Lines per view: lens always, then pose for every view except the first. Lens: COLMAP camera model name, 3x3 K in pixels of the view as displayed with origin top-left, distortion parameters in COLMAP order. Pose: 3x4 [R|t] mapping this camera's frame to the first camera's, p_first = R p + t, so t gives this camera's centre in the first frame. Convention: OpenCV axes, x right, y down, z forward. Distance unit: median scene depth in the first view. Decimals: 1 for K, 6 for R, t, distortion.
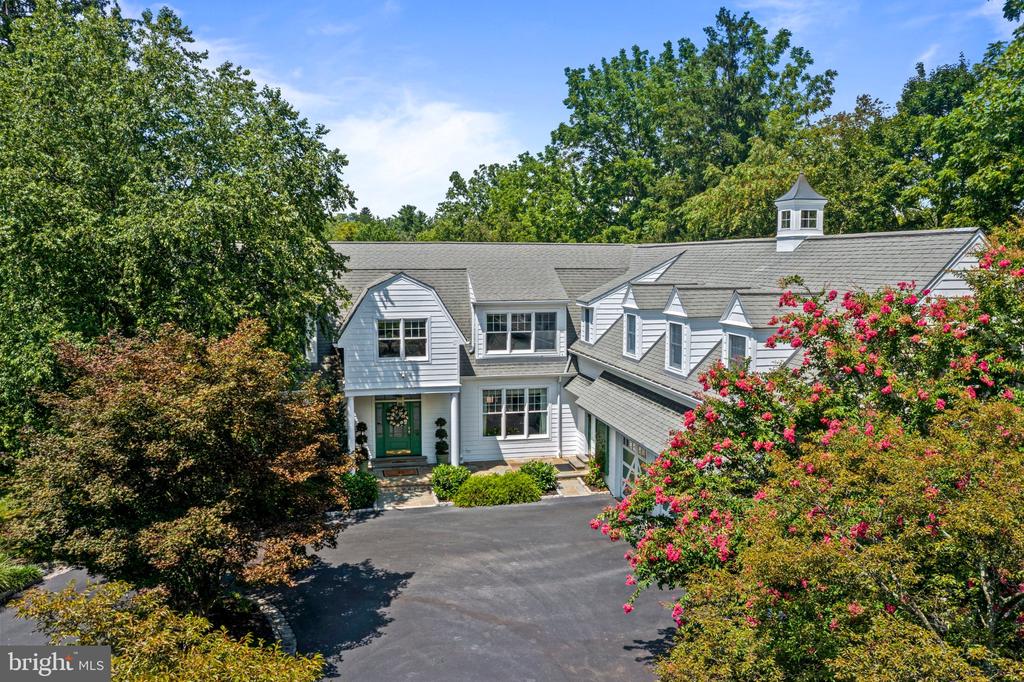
lens RADIAL K [[821.0, 0, 494.4], [0, 821.0, 336.1], [0, 0, 1]] dist [0.019399, -0.001053]
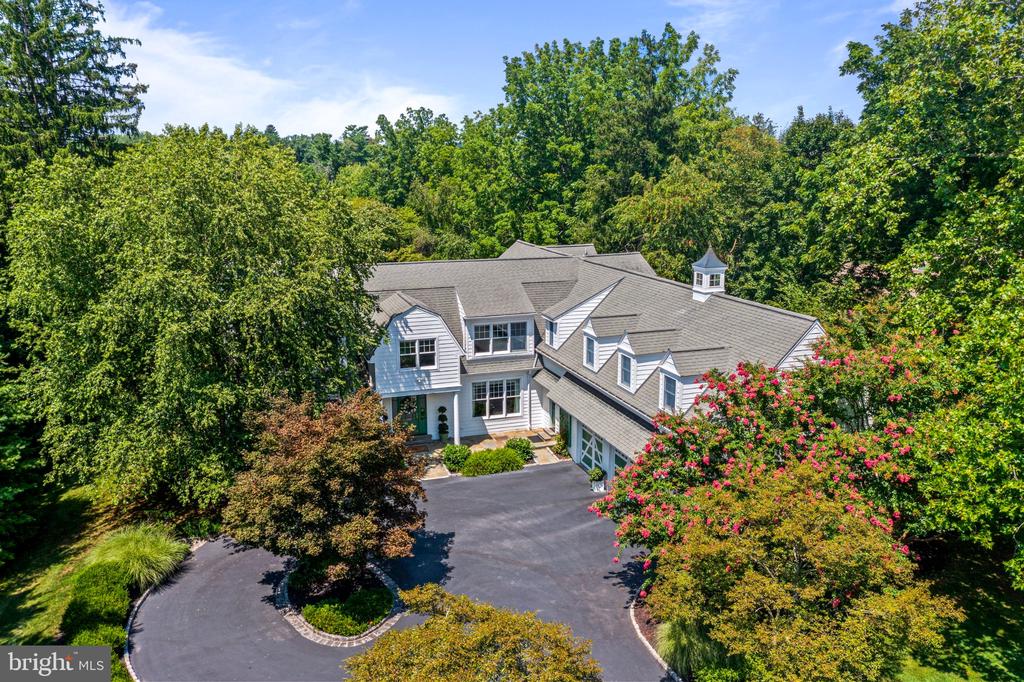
lens RADIAL K [[829.5, 0, 496.0], [0, 829.5, 344.8], [0, 0, 1]] dist [0.066771, -0.001681]
pose [[0.992775, -0.032553, 0.115494, -0.140103], [0.017990, 0.991998, 0.124962, -0.175557], [-0.118638, -0.121982, 0.985416, -0.333325]]
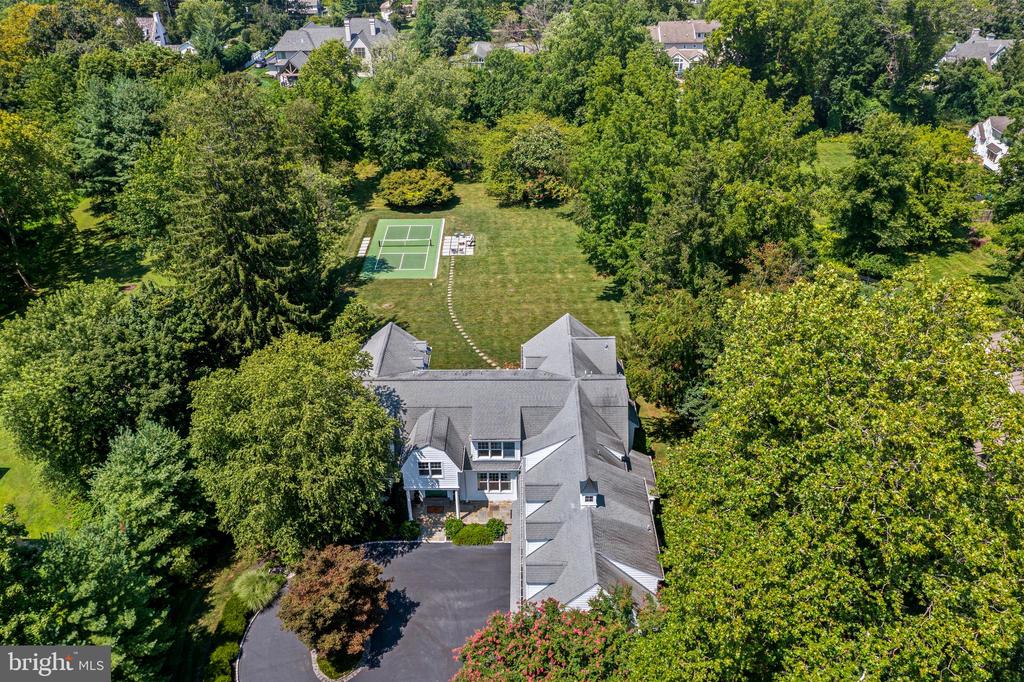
lens RADIAL K [[821.0, 0, 494.4], [0, 821.0, 336.1], [0, 0, 1]] dist [0.019399, -0.001053]
pose [[0.978317, 0.092580, -0.185268, 0.399525], [-0.004429, 0.903678, 0.428190, -1.185017], [0.207064, -0.418085, 0.884494, -0.661383]]
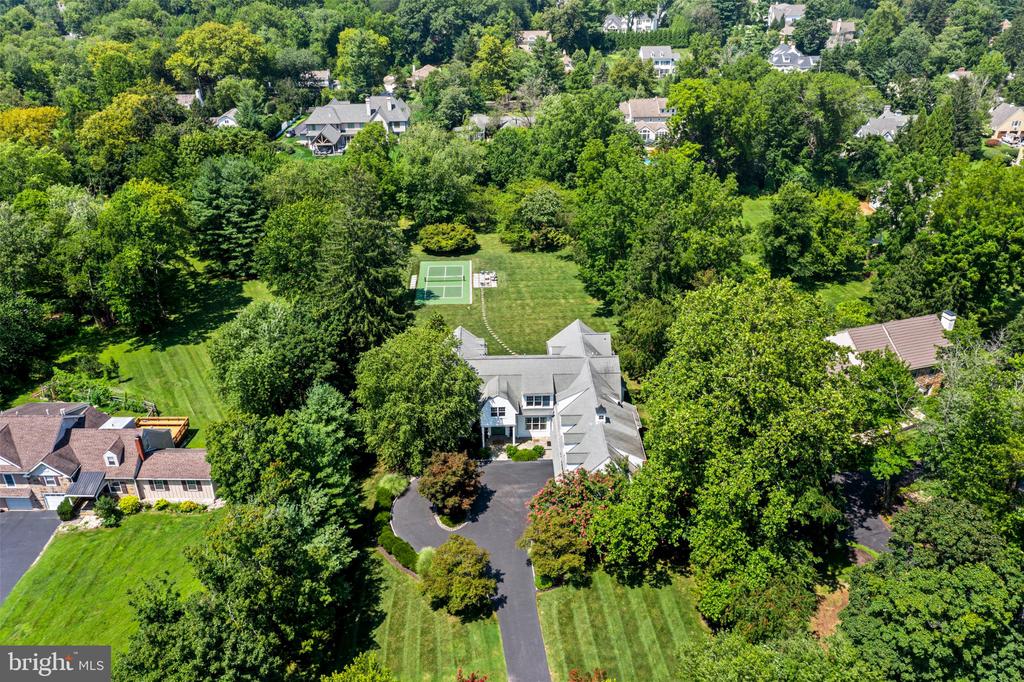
lens RADIAL K [[821.0, 0, 494.4], [0, 821.0, 336.1], [0, 0, 1]] dist [0.019399, -0.001053]
pose [[0.984706, 0.070740, -0.159219, 0.375544], [-0.006238, 0.927591, 0.373544, -1.504494], [0.174115, -0.366838, 0.913846, -1.897504]]
